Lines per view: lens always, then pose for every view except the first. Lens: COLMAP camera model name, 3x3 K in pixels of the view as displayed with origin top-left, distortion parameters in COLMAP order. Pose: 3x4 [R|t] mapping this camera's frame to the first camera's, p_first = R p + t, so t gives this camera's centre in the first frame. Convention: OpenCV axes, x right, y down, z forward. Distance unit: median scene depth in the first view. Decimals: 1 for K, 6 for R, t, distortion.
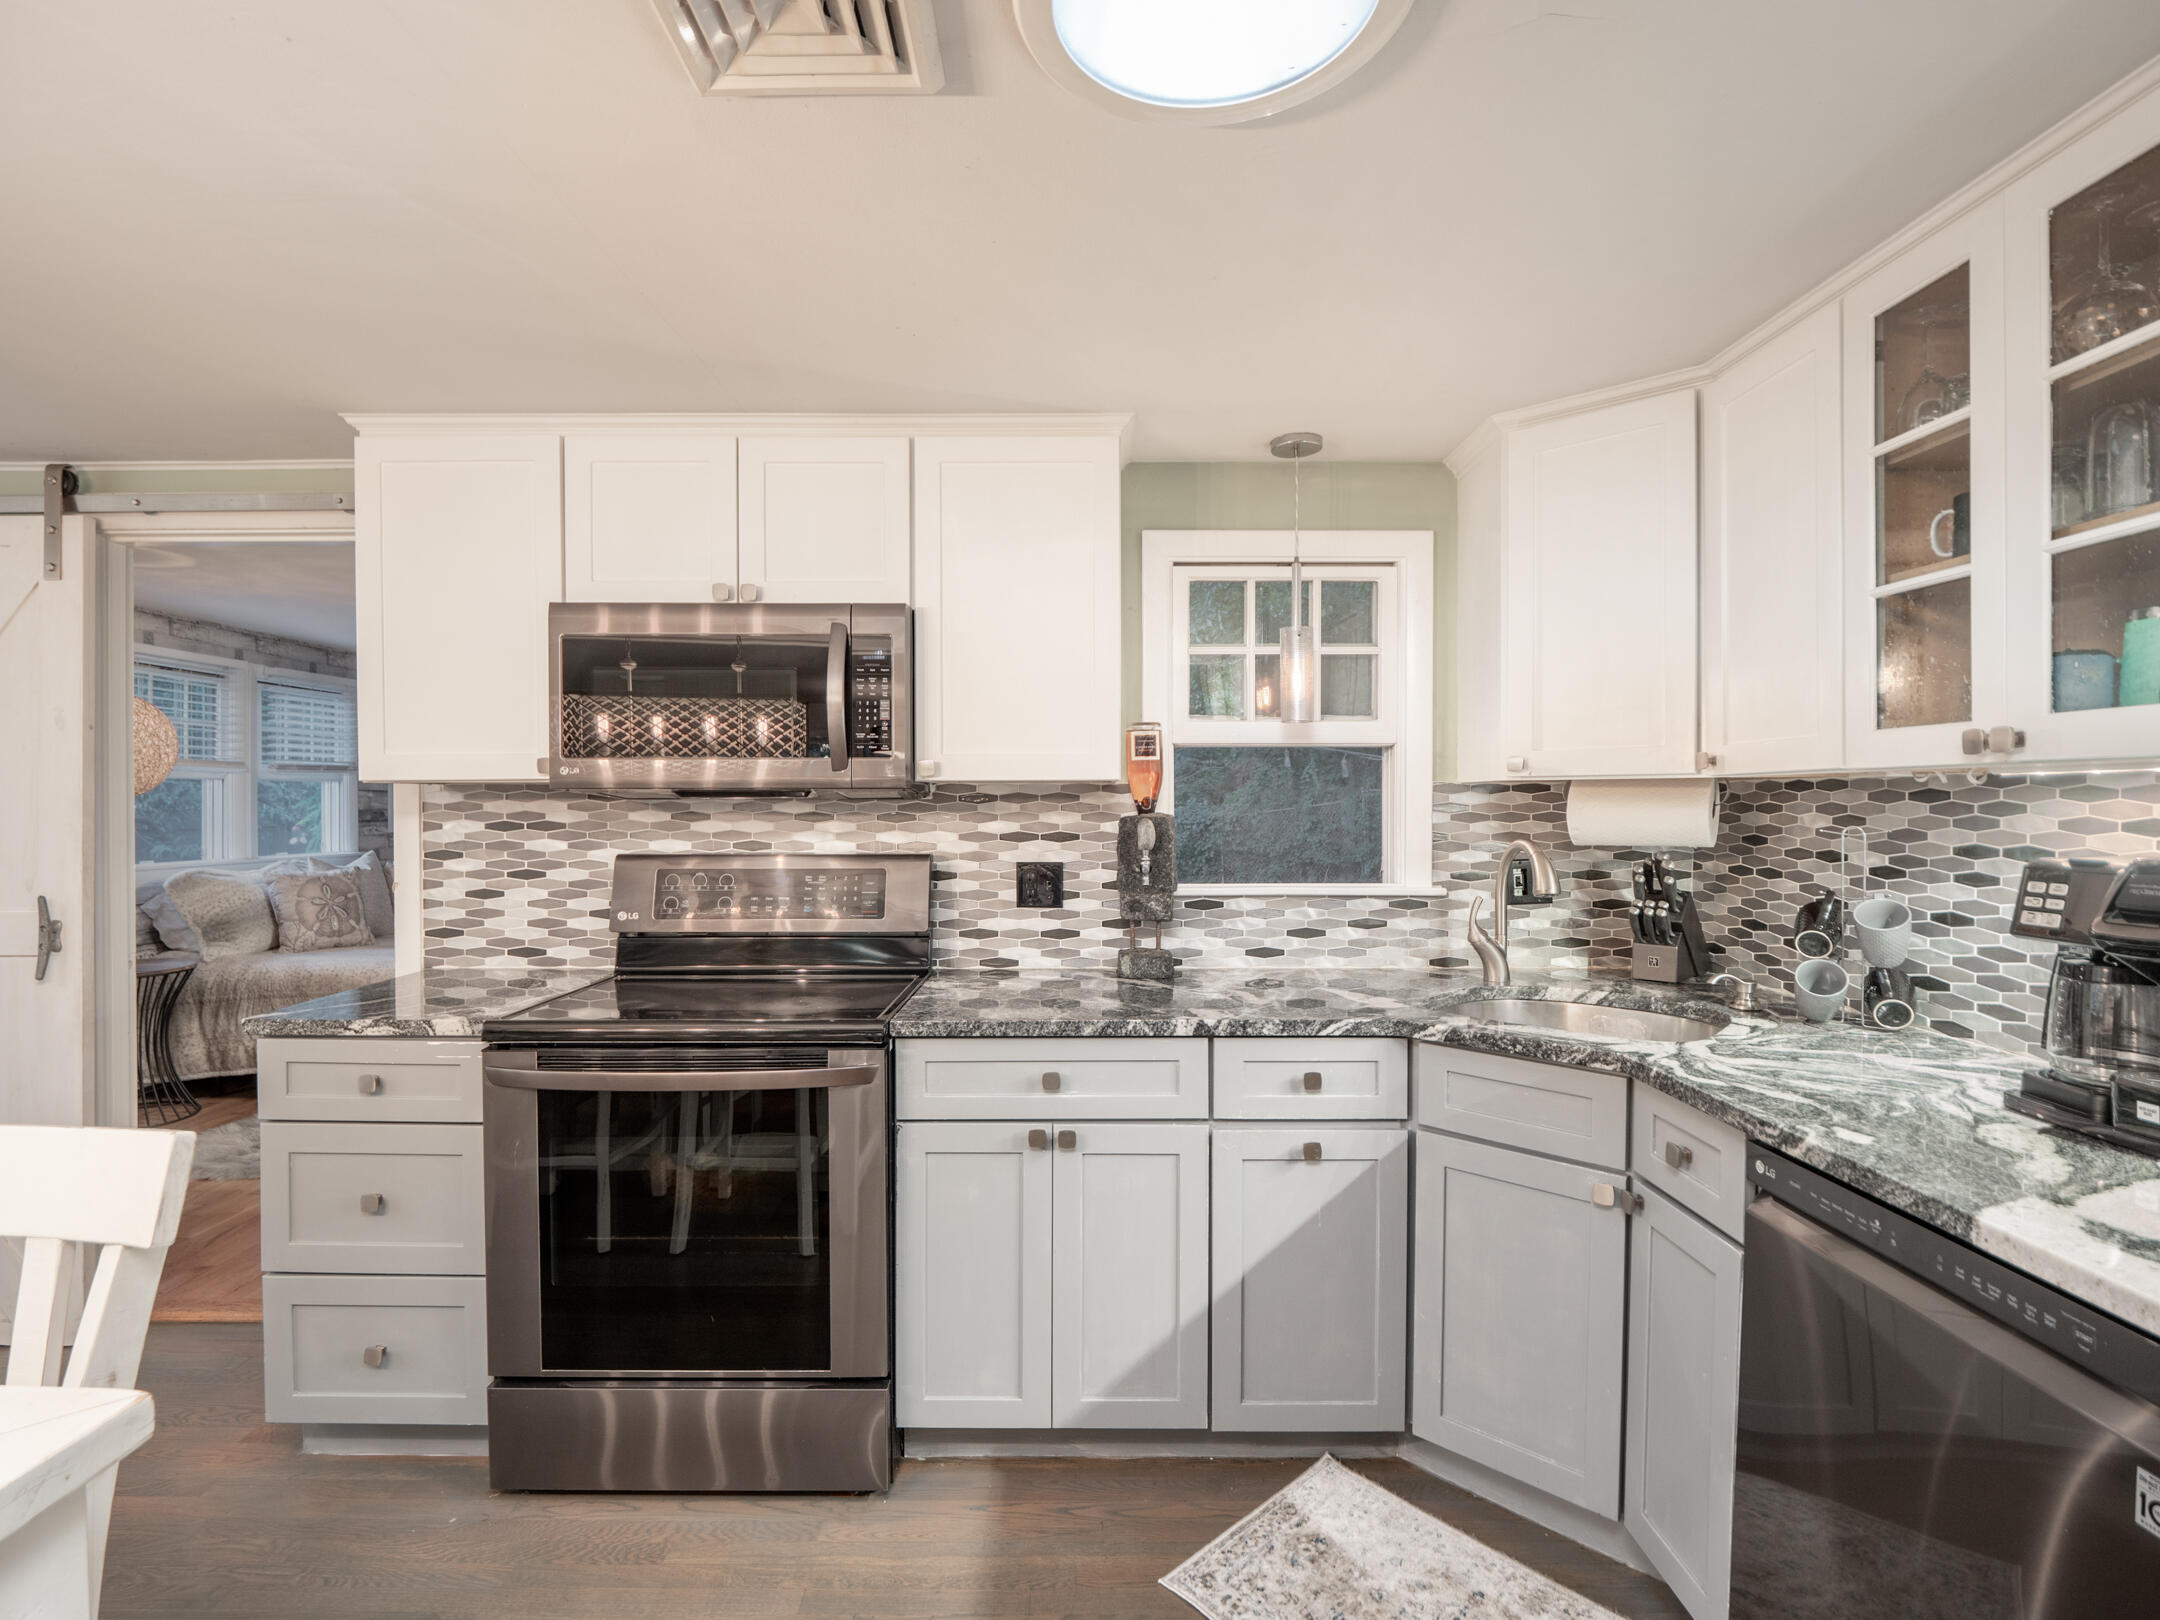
lens RADIAL K [[1080.7, 0, 1079.2], [0, 1080.7, 815.3], [0, 0, 1]] dist [-0.000900, -0.009148]
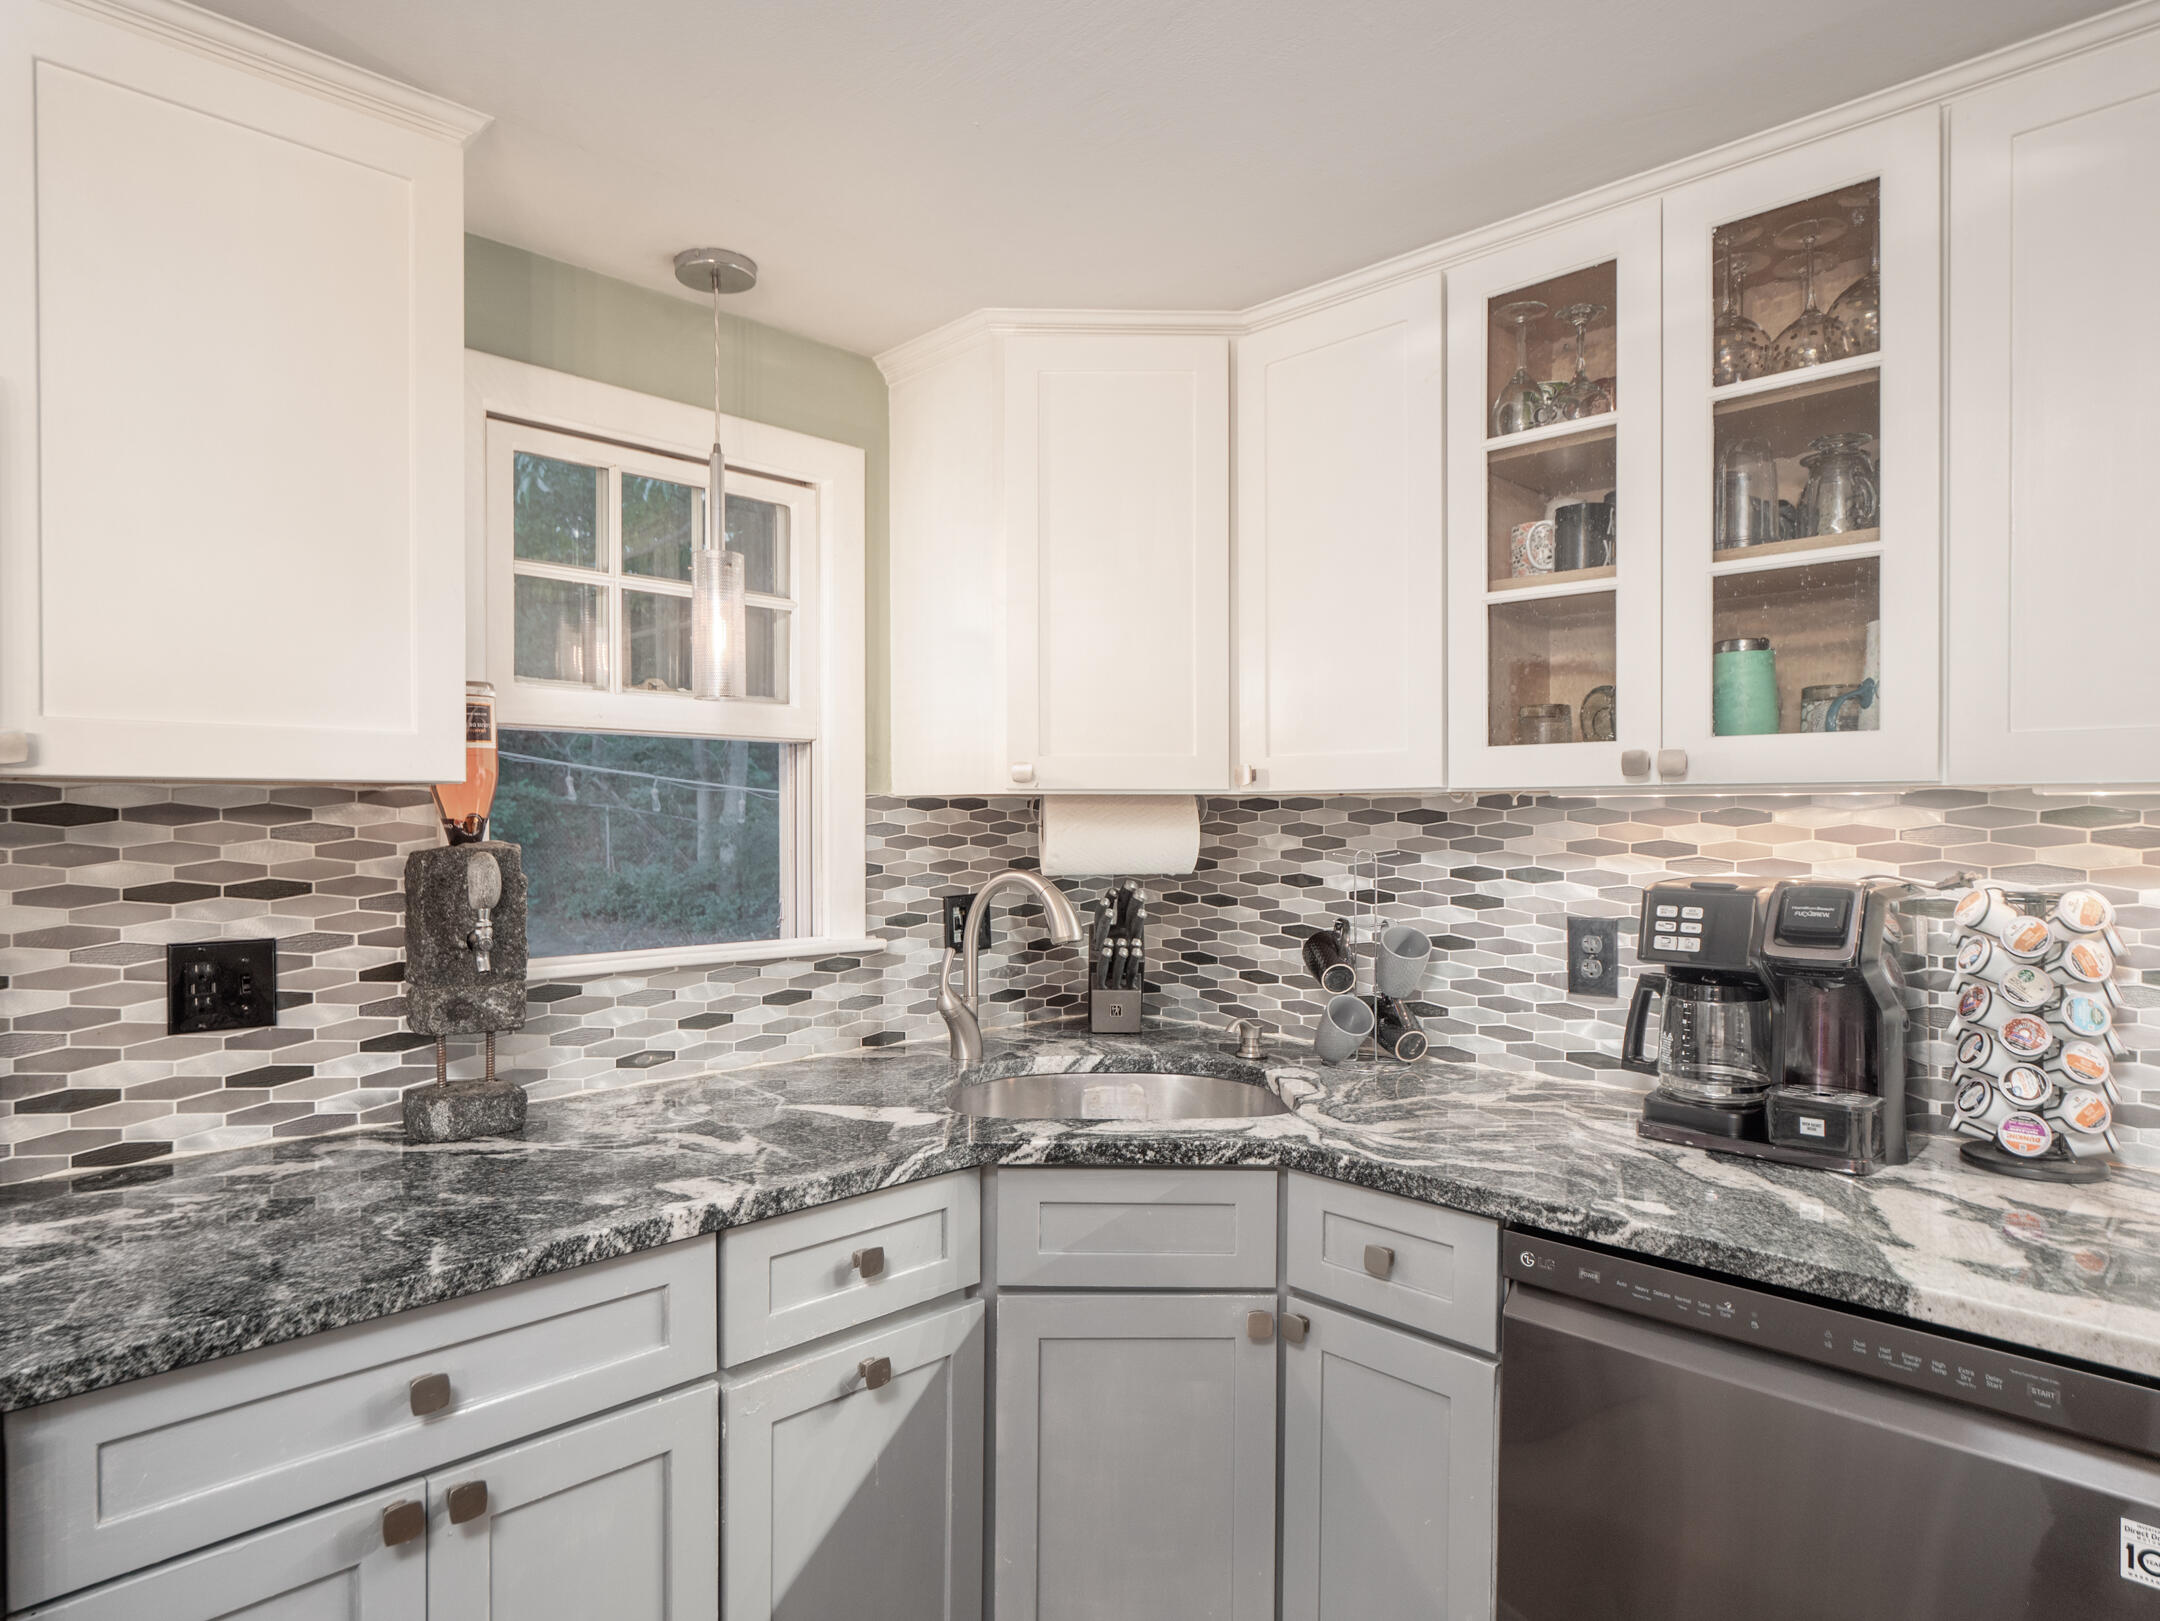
lens RADIAL K [[1258.7, 0, 1083.6], [0, 1258.7, 826.8], [0, 0, 1]] dist [0.004848, -0.002885]
pose [[0.709918, -0.004188, 0.704272, -0.177372], [0.006125, 0.999981, -0.000228, -0.008169], [-0.704257, 0.004475, 0.709931, 0.311972]]
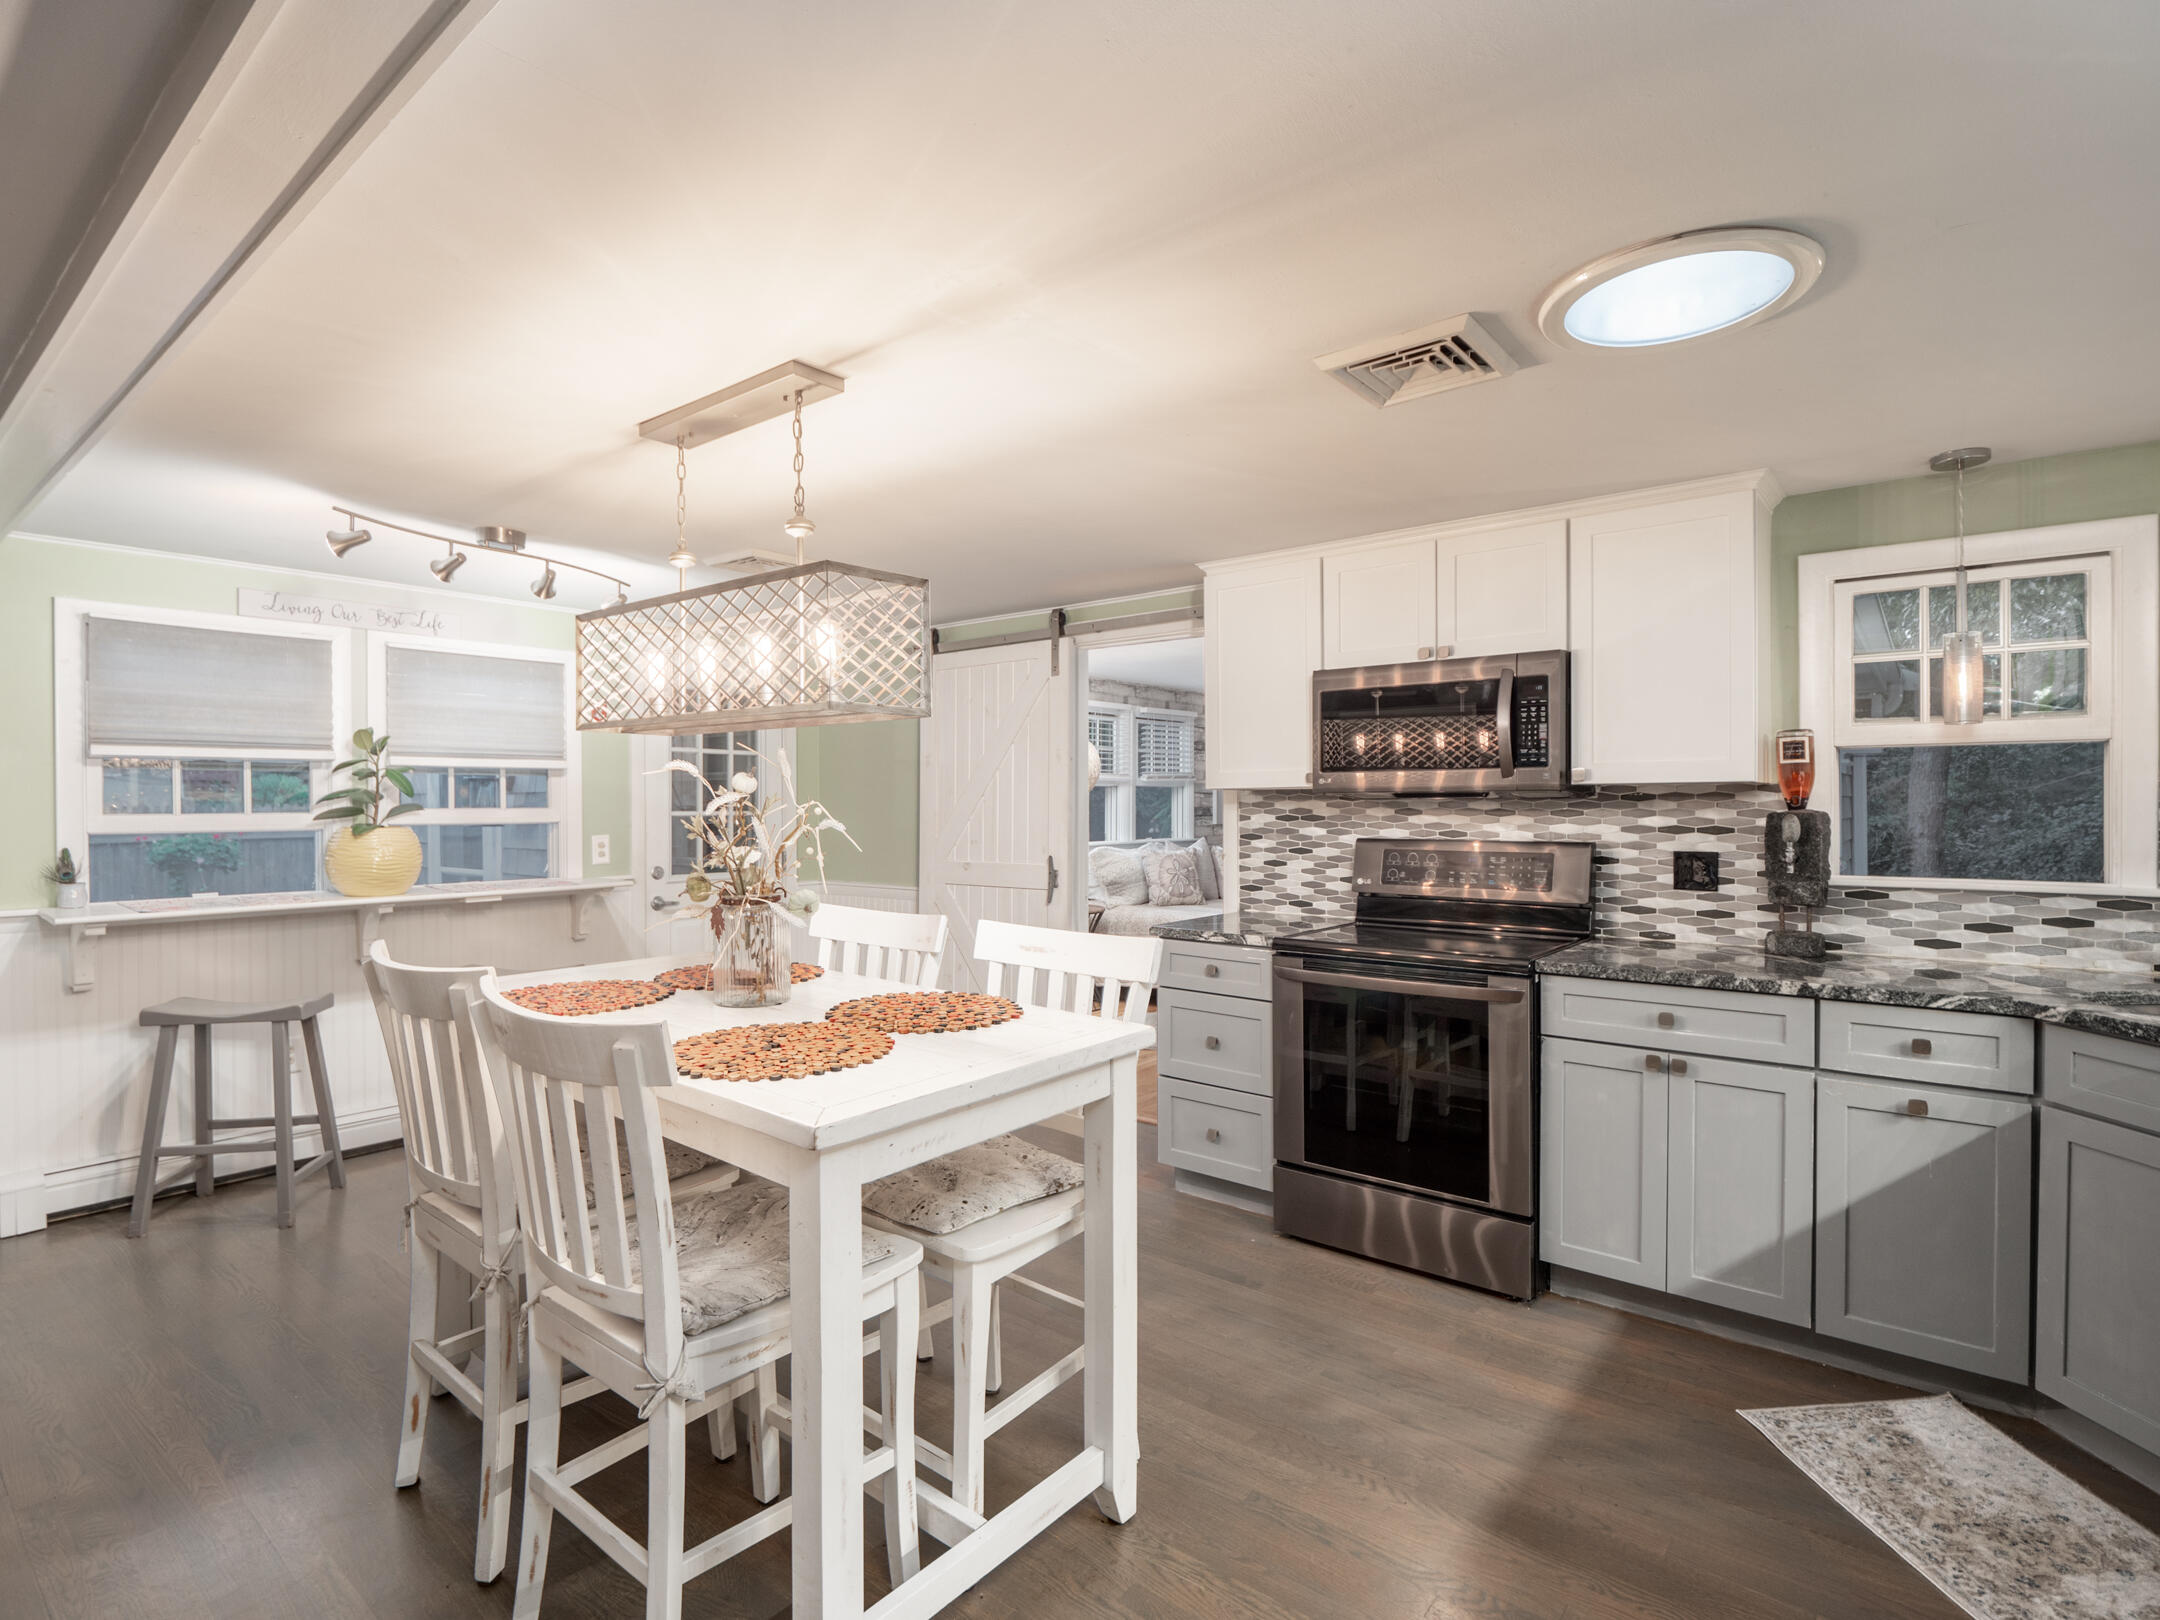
lens RADIAL K [[1080.7, 0, 1079.2], [0, 1080.7, 815.3], [0, 0, 1]] dist [-0.000900, -0.009148]
pose [[0.771683, 0.005088, -0.635986, 0.204184], [-0.004046, 0.999987, 0.003091, 0.003128], [0.635994, 0.000188, 0.771694, -0.349725]]
